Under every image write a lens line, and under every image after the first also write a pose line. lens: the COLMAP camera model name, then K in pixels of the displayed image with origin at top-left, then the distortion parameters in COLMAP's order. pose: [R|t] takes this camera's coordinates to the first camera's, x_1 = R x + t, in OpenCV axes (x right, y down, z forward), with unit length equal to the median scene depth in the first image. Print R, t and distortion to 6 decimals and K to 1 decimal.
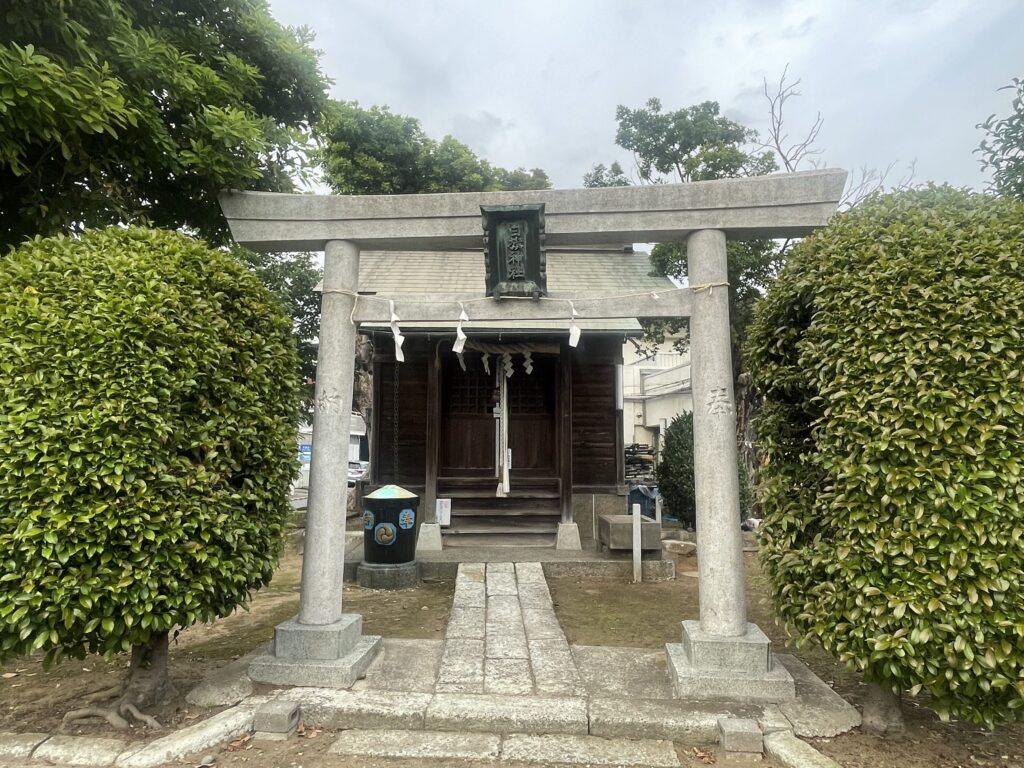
lens RADIAL K [[669.1, 0, 512.0], [0, 669.1, 384.0], [0, 0, 1]] dist [0.000157, -0.003087]
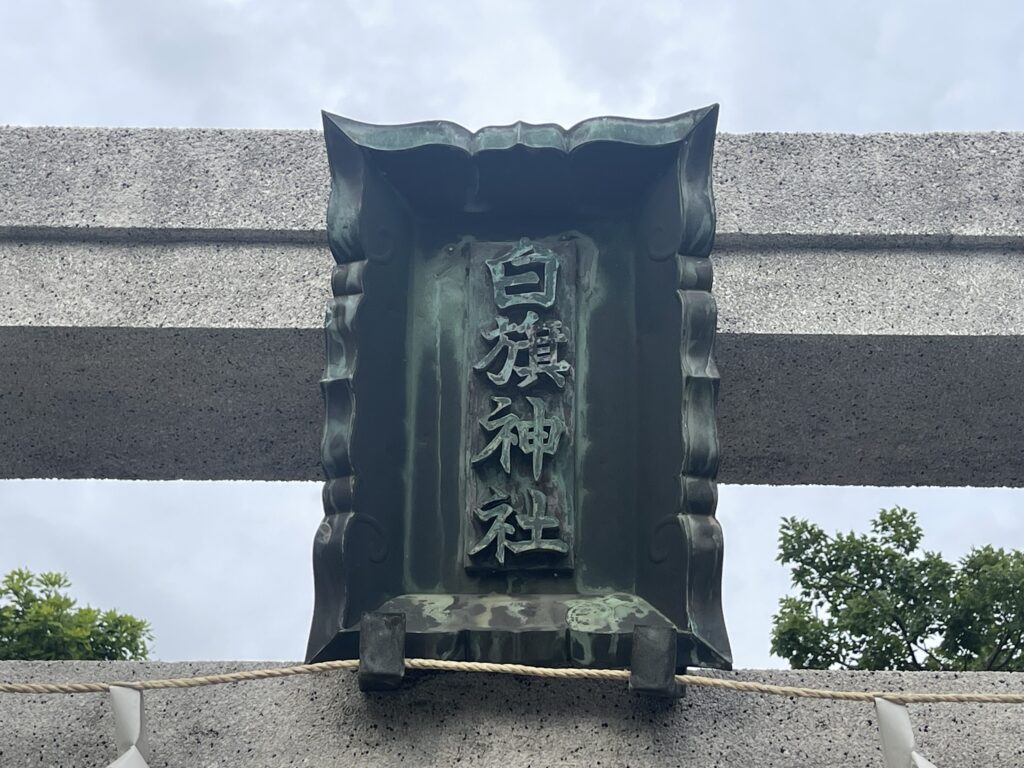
lens RADIAL K [[1830.2, 0, 512.0], [0, 1830.2, 384.0], [0, 0, 1]] dist [0.017931, 0.052039]
pose [[0.996888, 0.068121, 0.039666, -0.012559], [-0.033557, 0.822052, -0.568423, 0.040392], [-0.071329, 0.565323, 0.821780, 0.546215]]
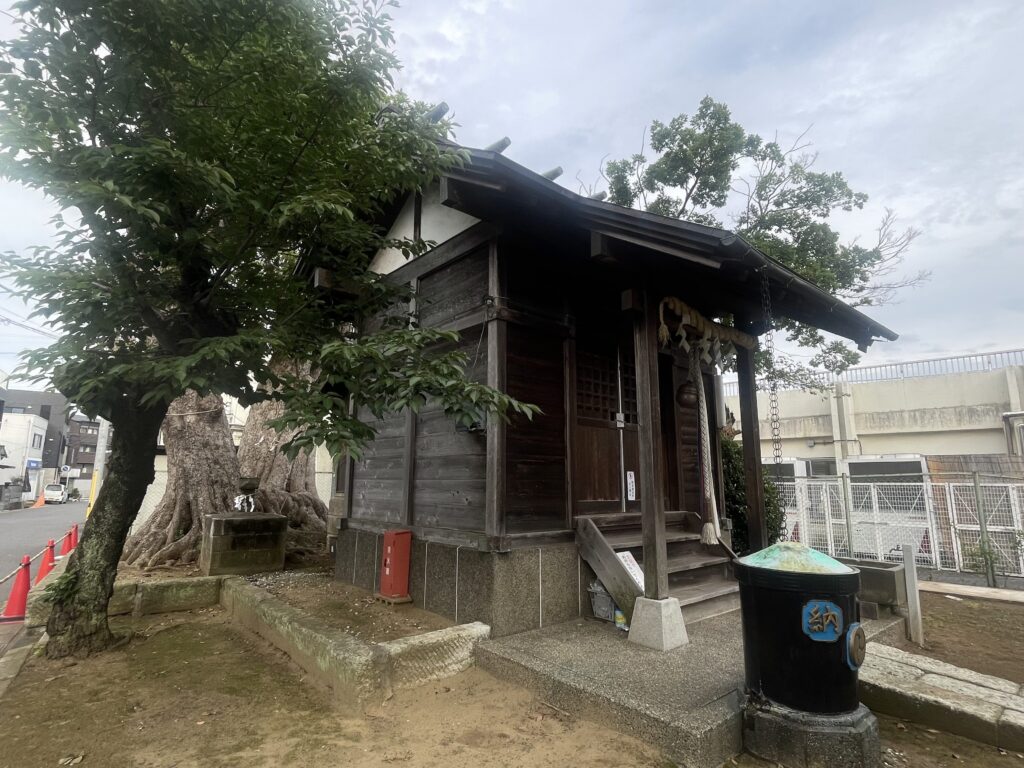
lens RADIAL K [[543.3, 0, 507.1], [0, 543.3, 385.4], [0, 0, 1]] dist [-0.007781, 0.001384]
pose [[0.772555, 0.114604, 0.624520, -0.927417], [-0.074591, 0.993147, -0.089977, 0.128701], [-0.630552, 0.022928, 0.775808, 1.209064]]
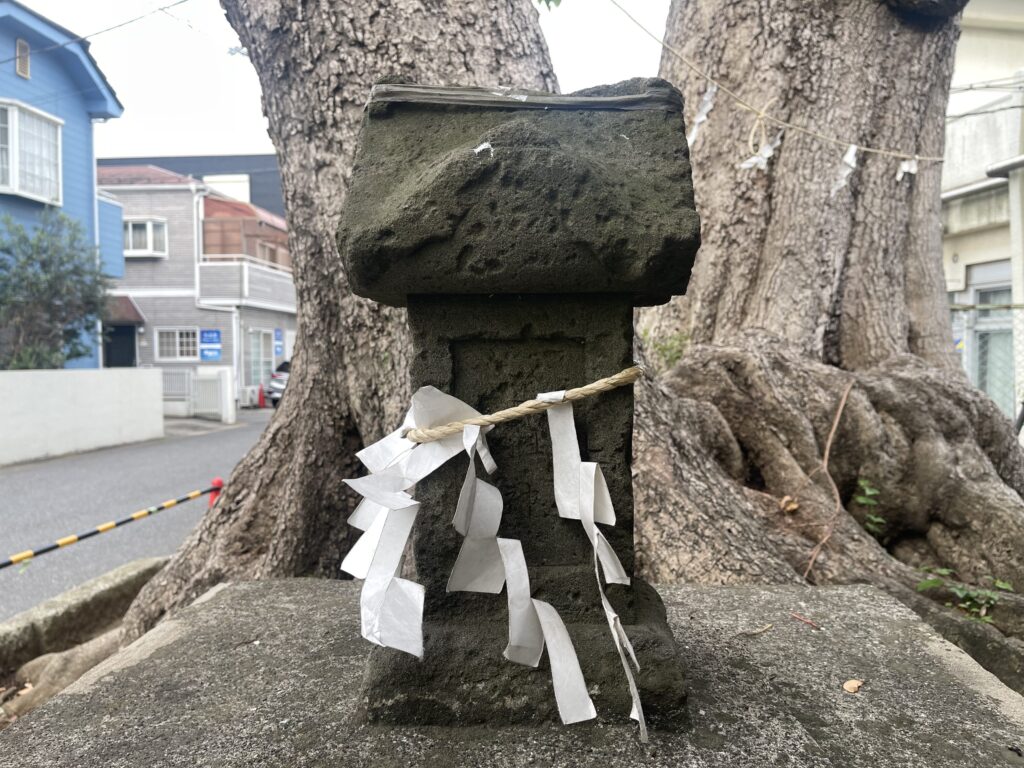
lens RADIAL K [[776.0, 0, 513.5], [0, 776.0, 386.1], [0, 0, 1]] dist [0.072561, -0.095536]
pose [[0.999894, -0.007038, 0.012758, -0.534150], [0.005125, 0.989529, 0.144246, 0.318632], [-0.013640, -0.144165, 0.989460, 2.636784]]
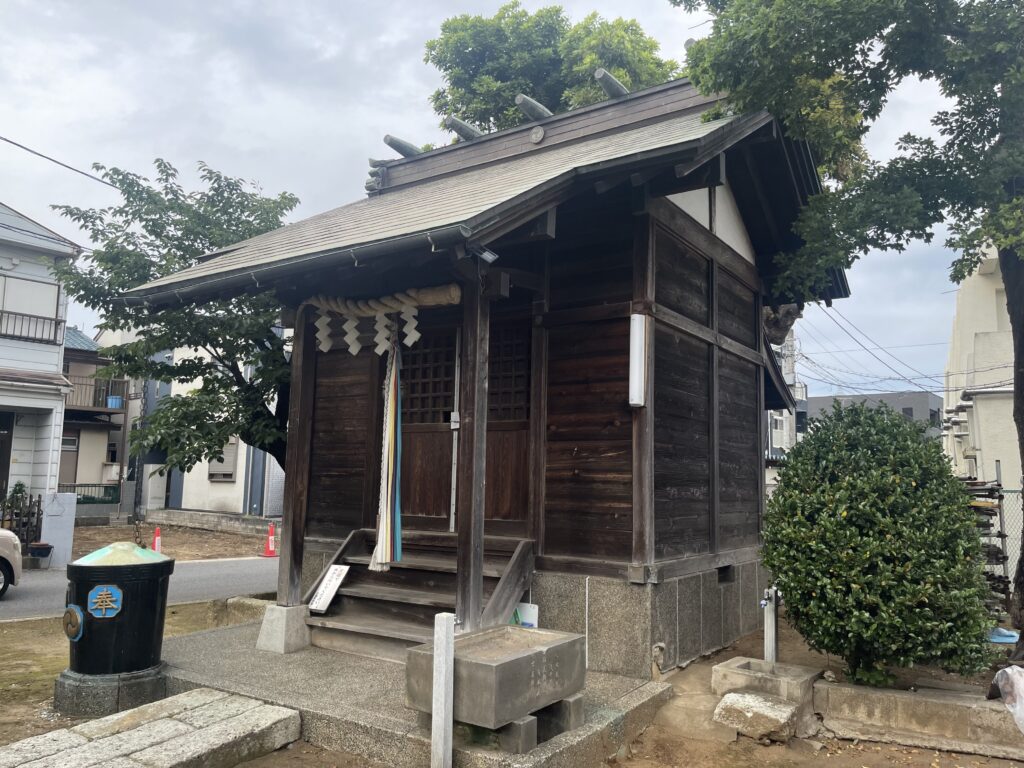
lens RADIAL K [[776.0, 0, 513.5], [0, 776.0, 386.1], [0, 0, 1]] dist [0.072561, -0.095536]
pose [[0.811779, -0.060860, -0.580784, 0.801920], [0.048930, 0.998146, -0.036204, 0.076750], [0.581911, 0.000971, 0.813252, 0.920019]]
